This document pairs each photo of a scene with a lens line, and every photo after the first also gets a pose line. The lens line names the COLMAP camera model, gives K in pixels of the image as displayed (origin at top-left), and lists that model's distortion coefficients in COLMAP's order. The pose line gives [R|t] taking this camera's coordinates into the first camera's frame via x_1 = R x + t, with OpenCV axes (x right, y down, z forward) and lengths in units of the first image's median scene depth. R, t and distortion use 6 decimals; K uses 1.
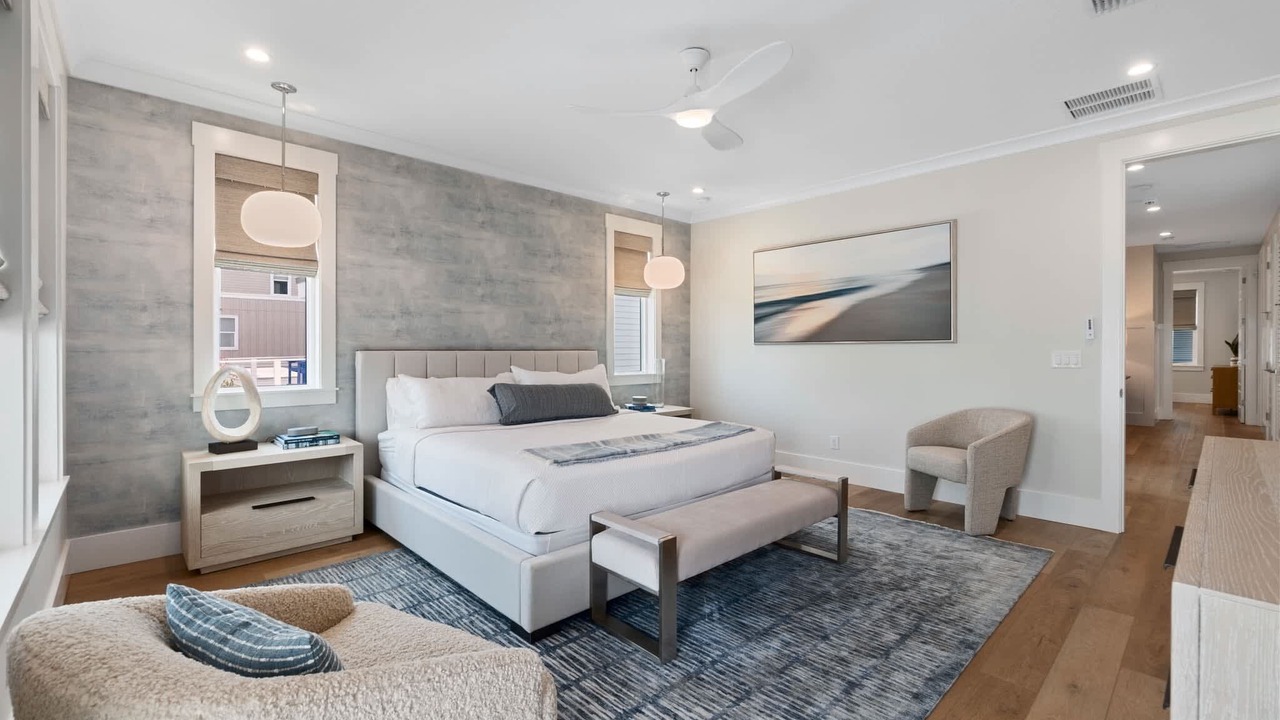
lens RADIAL K [[550.2, 0, 636.6], [0, 550.2, 349.3], [0, 0, 1]] dist [0.003098, 0.000299]
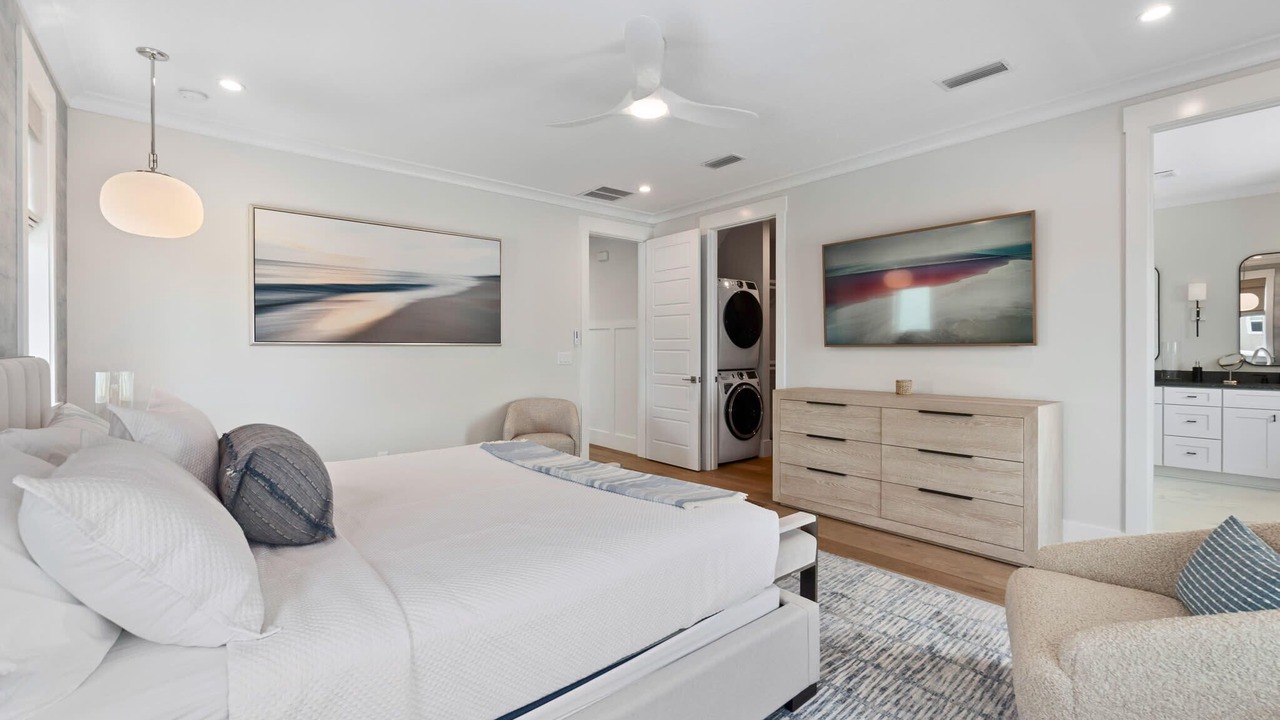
lens RADIAL K [[550.2, 0, 636.6], [0, 550.2, 349.3], [0, 0, 1]] dist [0.003098, 0.000299]
pose [[0.052169, 0.000067, 0.998638, -0.528762], [0.001268, 0.999999, -0.000133, -0.003132], [-0.998637, 0.001273, 0.052169, 0.608679]]
